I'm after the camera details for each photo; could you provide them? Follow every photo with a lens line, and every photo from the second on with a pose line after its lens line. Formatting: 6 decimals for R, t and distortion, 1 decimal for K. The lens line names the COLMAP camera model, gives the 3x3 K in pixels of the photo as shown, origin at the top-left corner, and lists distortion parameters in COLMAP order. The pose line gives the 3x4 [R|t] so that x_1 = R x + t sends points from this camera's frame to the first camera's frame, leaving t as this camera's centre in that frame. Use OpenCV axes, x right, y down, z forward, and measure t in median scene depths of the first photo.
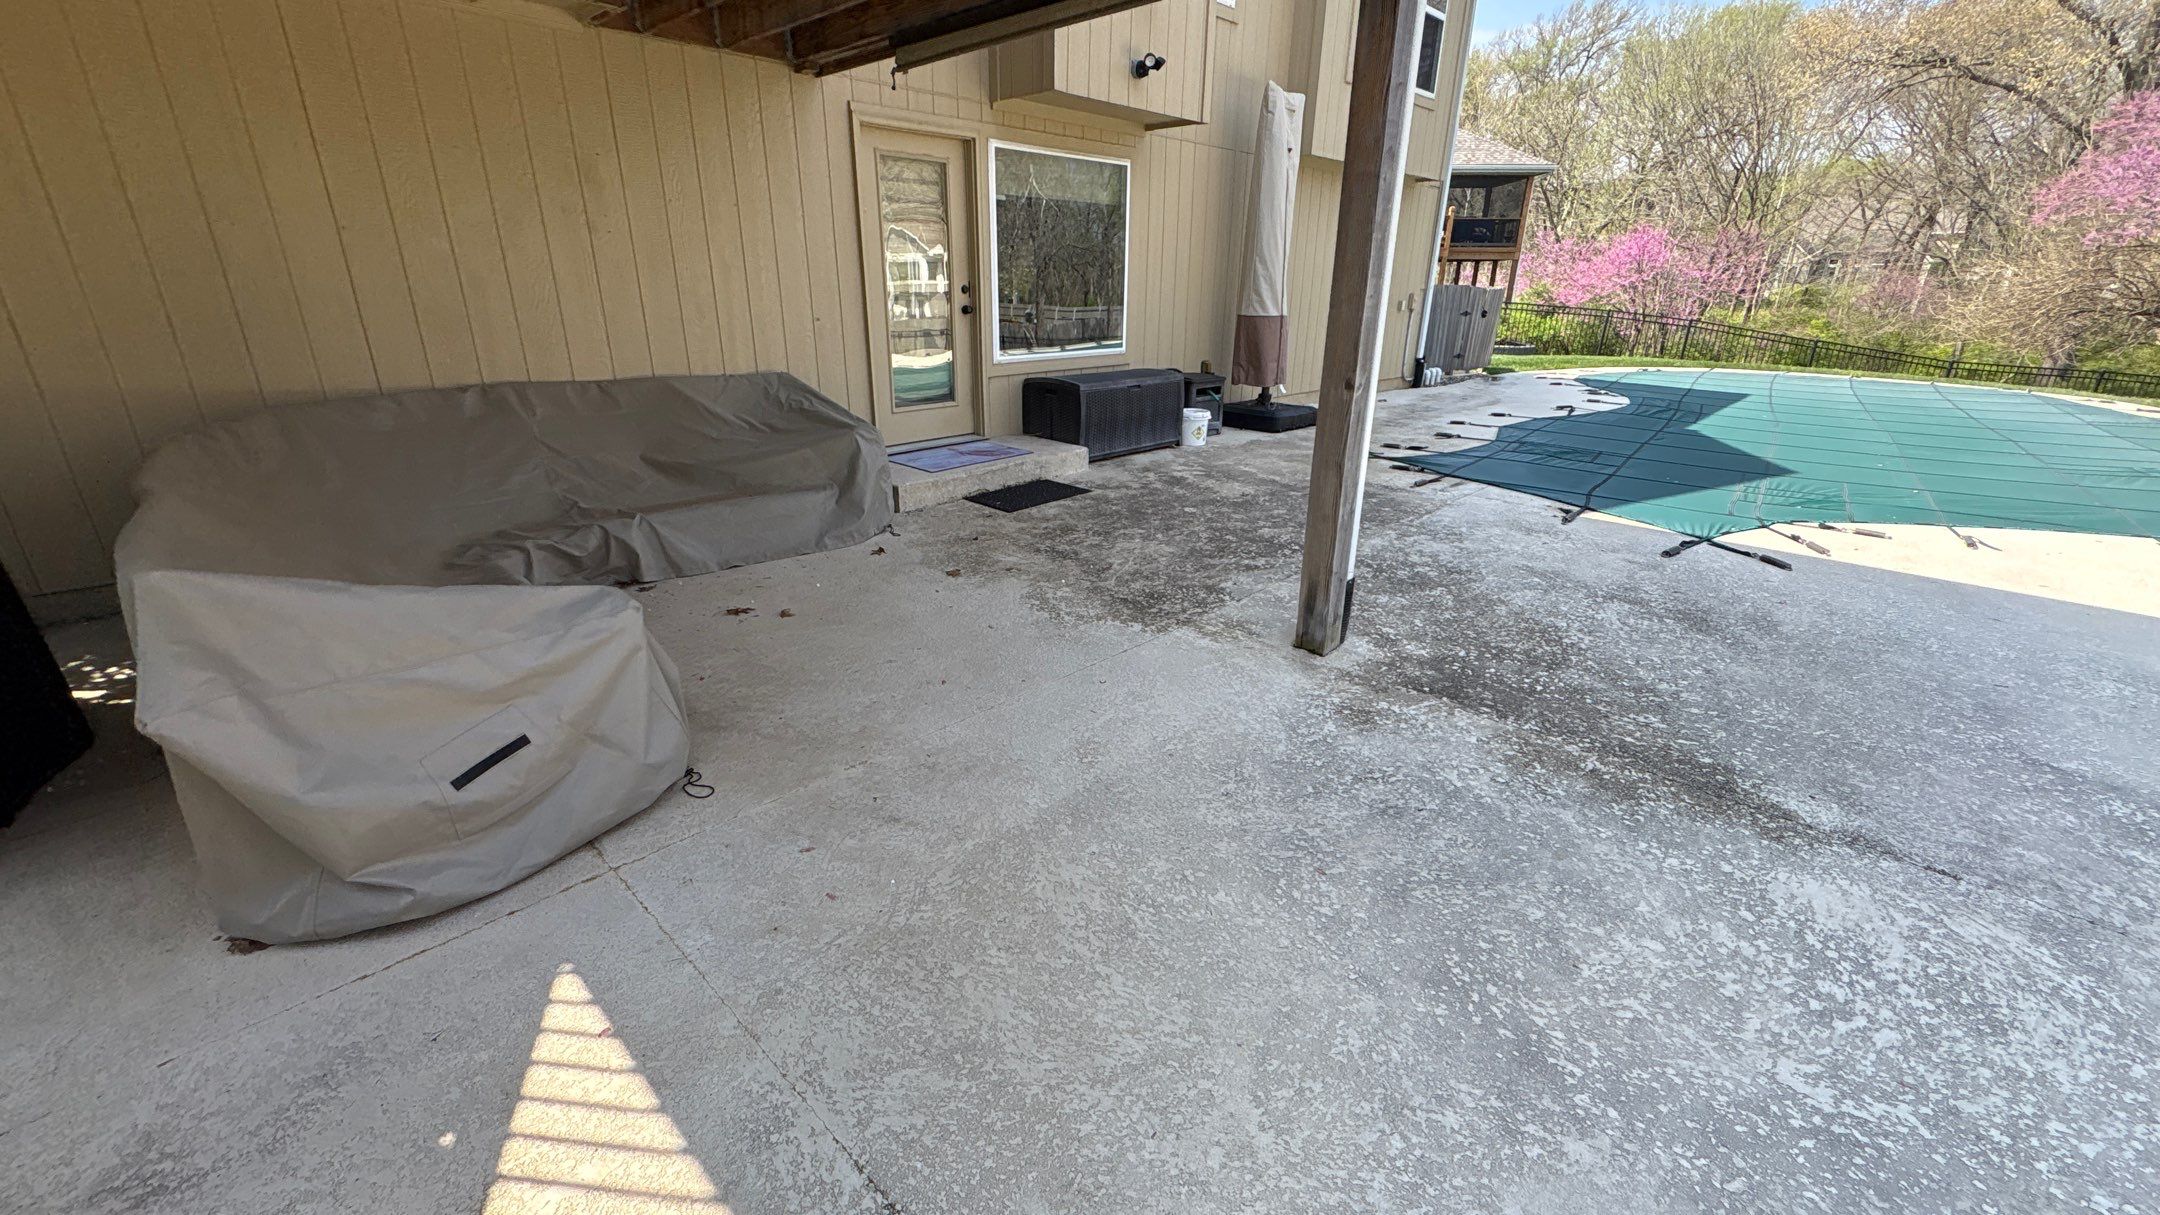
lens RADIAL K [[859.2, 0, 1080.8], [0, 859.2, 603.1], [0, 0, 1]] dist [0.001185, -0.000318]
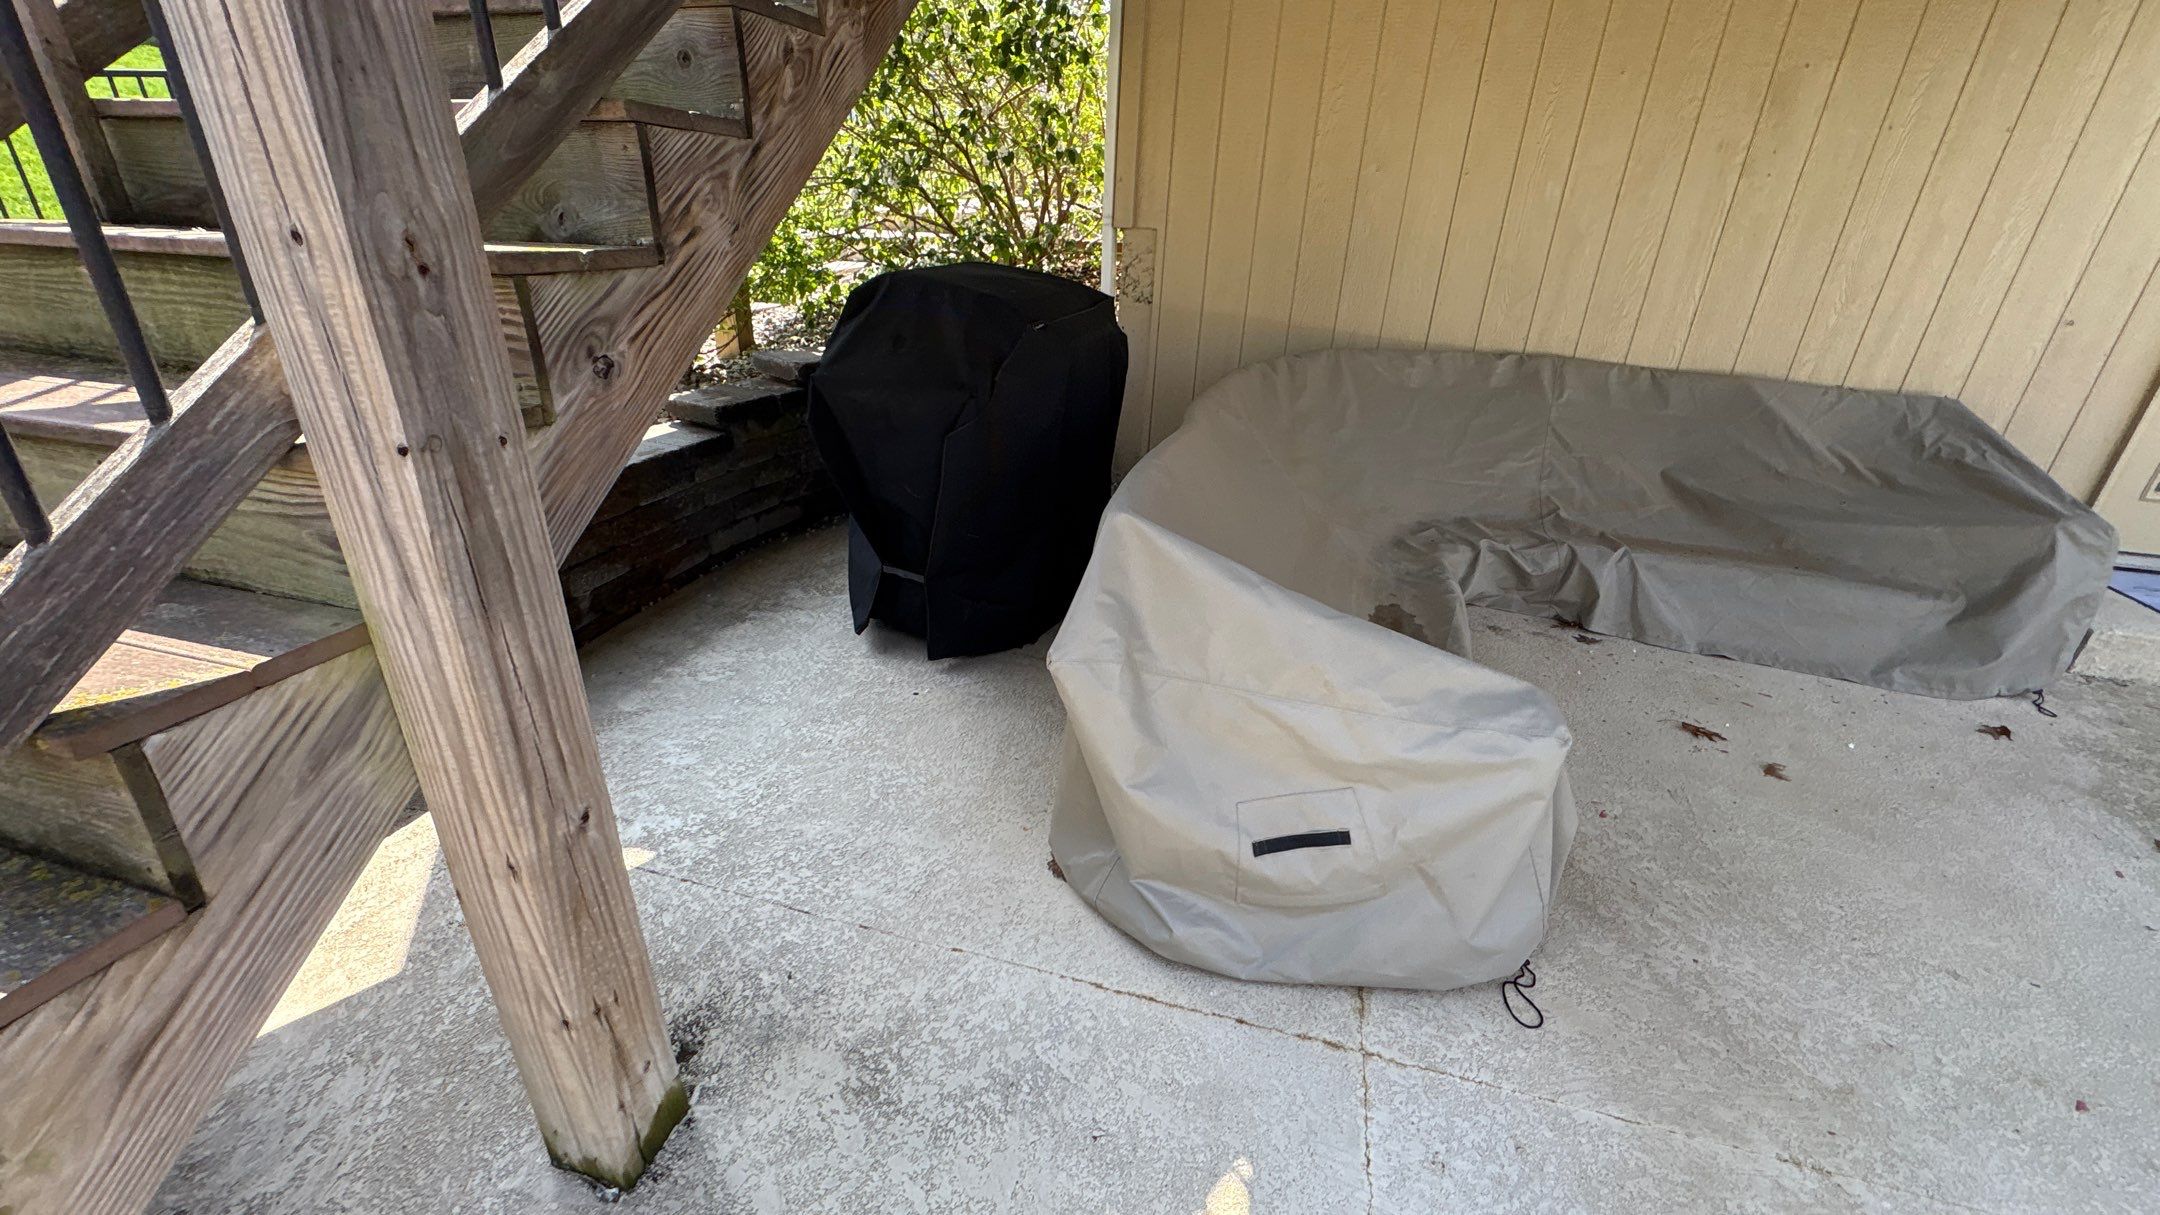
lens RADIAL K [[859.2, 0, 1088.9], [0, 859.2, 606.0], [0, 0, 1]] dist [0.001185, -0.000318]
pose [[0.488220, 0.378155, -0.786536, -0.126073], [-0.346599, 0.911140, 0.222921, -0.062270], [0.800943, 0.163778, 0.575905, 0.184337]]
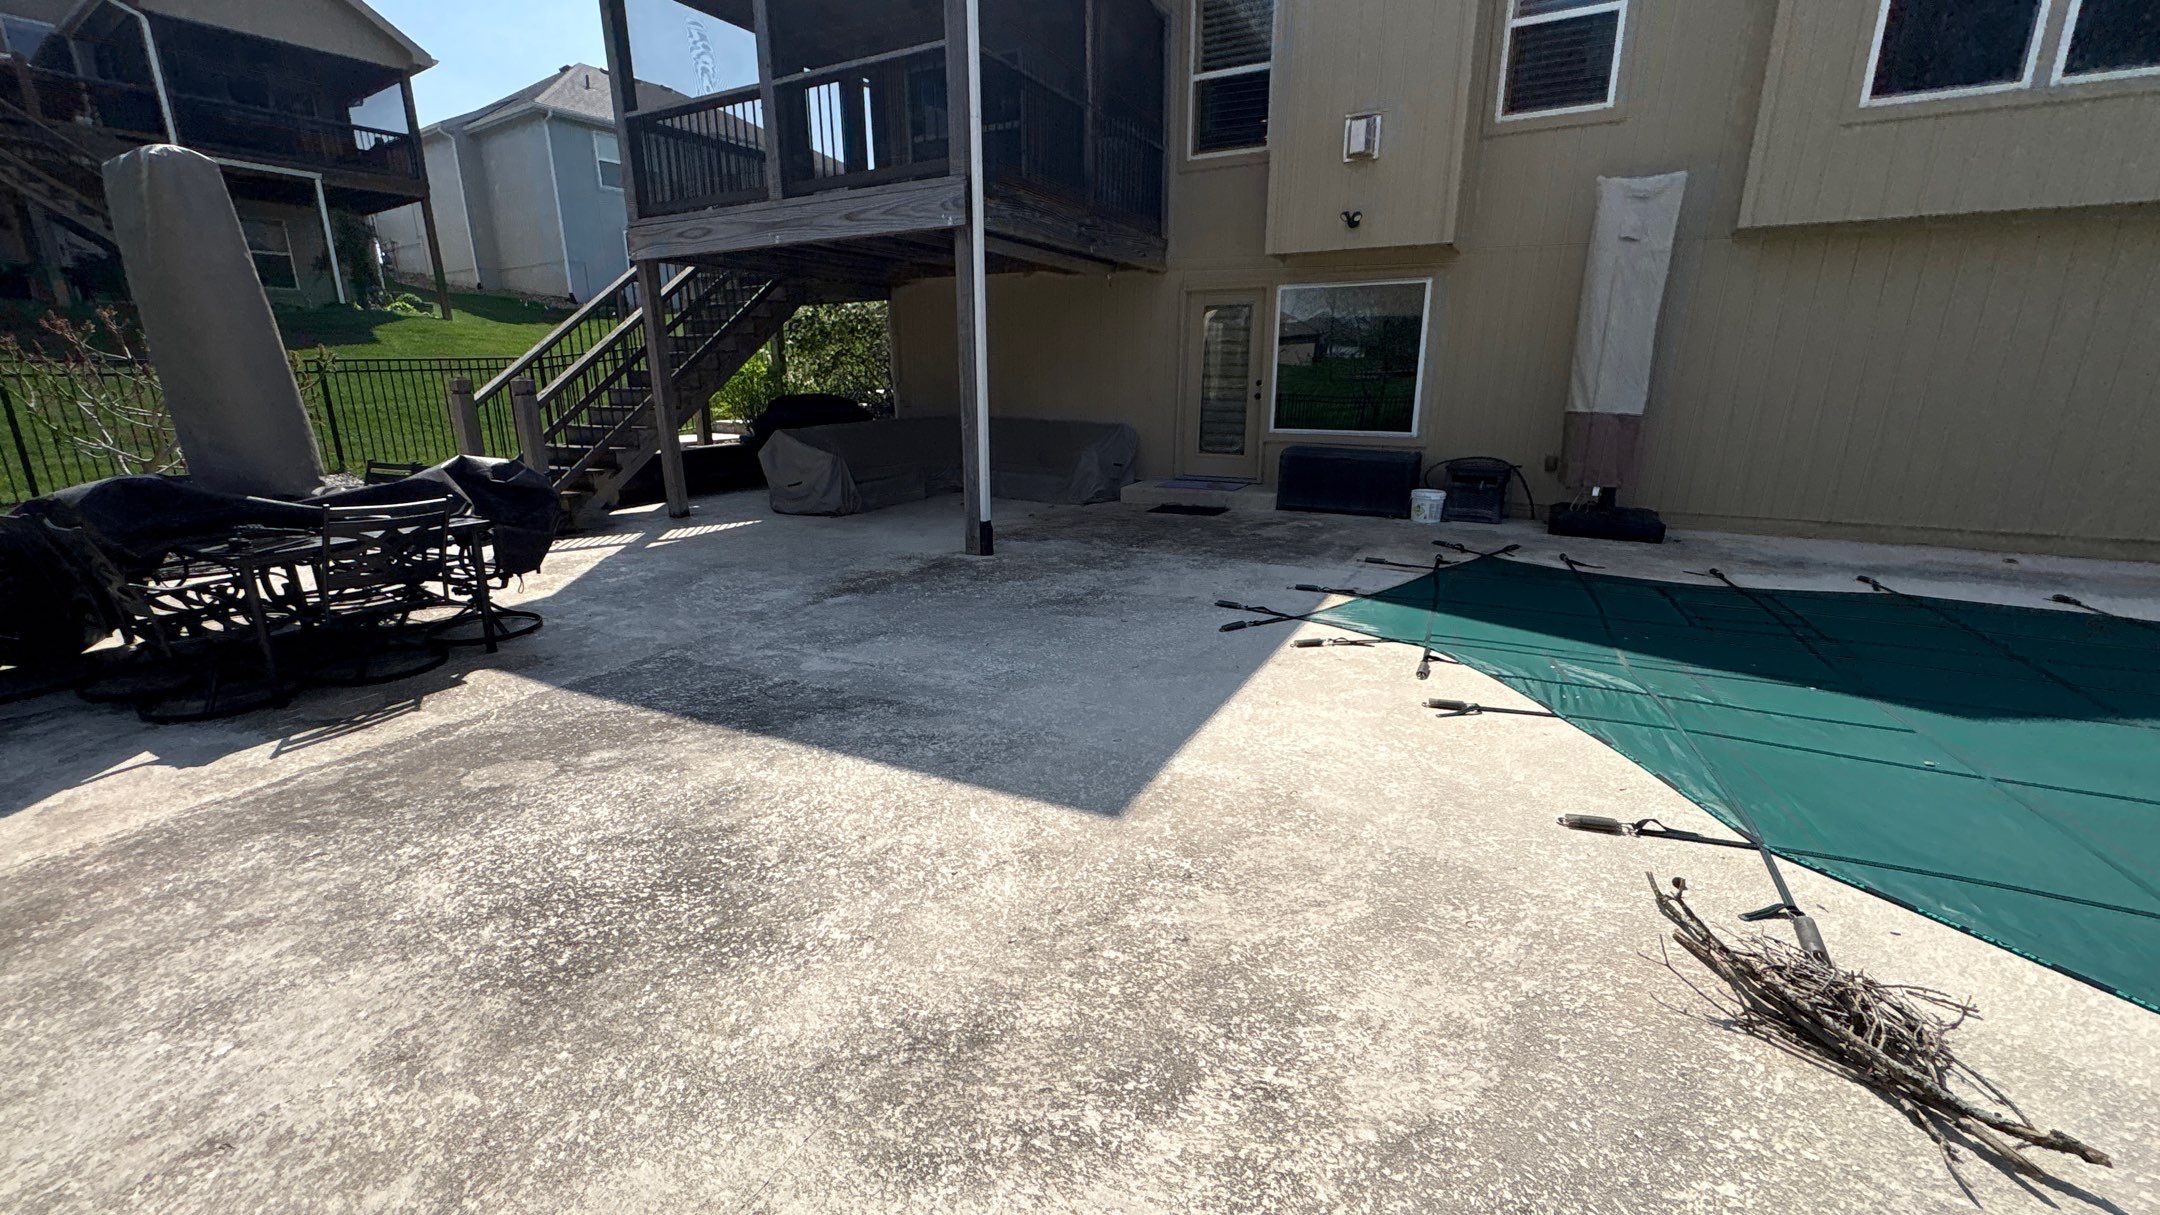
lens RADIAL K [[859.2, 0, 1079.0], [0, 859.2, 600.2], [0, 0, 1]] dist [0.001185, -0.000318]
pose [[0.266343, 0.237971, -0.934040, 2.071334], [-0.336499, 0.931030, 0.141251, -0.194770], [0.903233, 0.276682, 0.328050, 0.543898]]
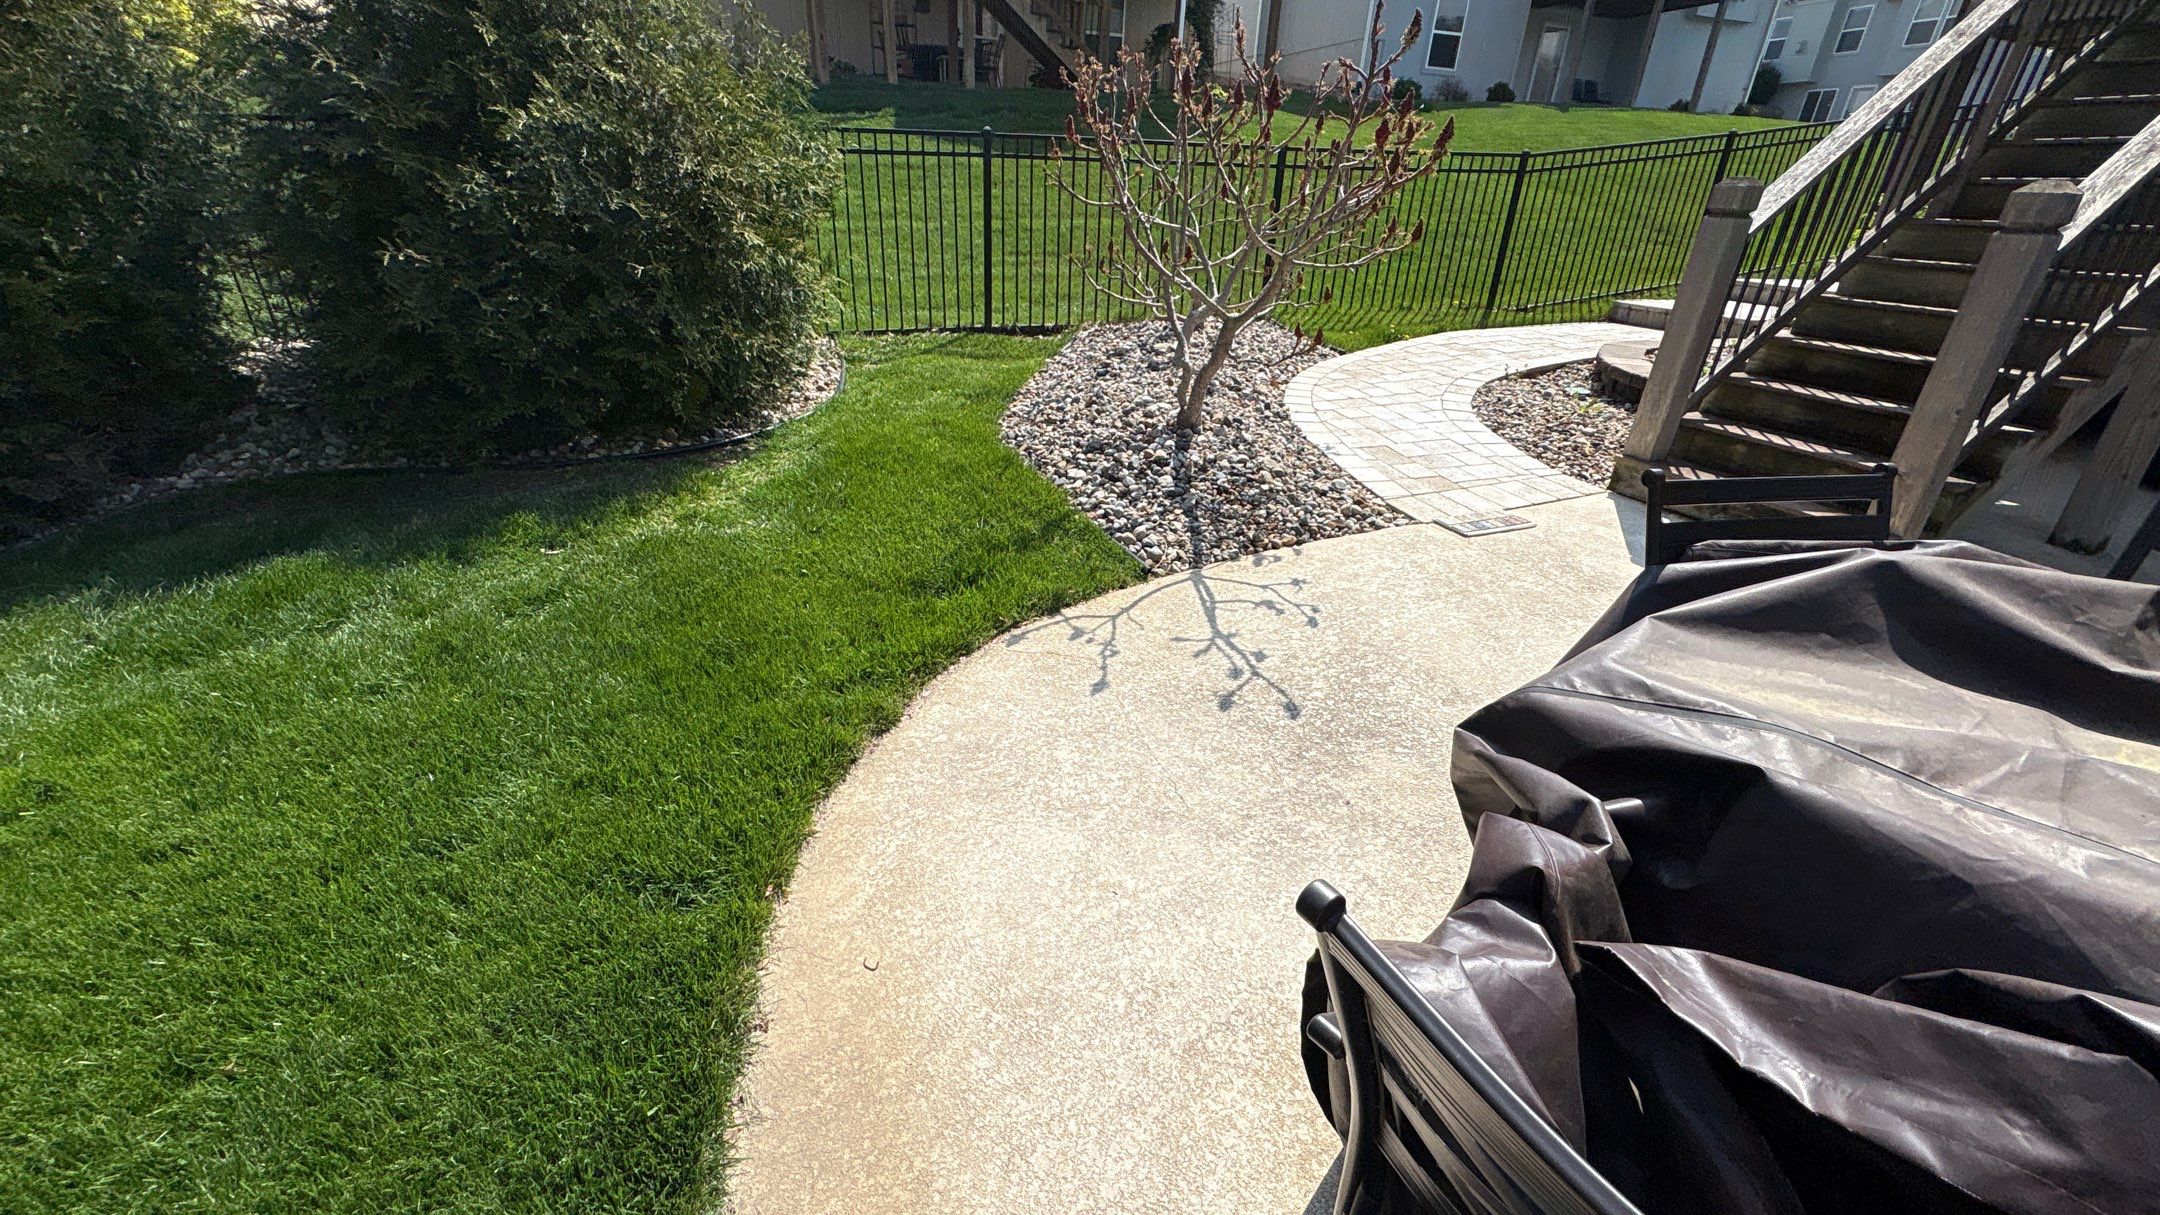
lens RADIAL K [[859.2, 0, 1082.8], [0, 859.2, 603.6], [0, 0, 1]] dist [0.001185, -0.000318]
pose [[-0.367480, 0.388685, -0.844916, 0.867180], [-0.369355, 0.772772, 0.516141, 0.240652], [0.853543, 0.501745, -0.140416, -0.524105]]
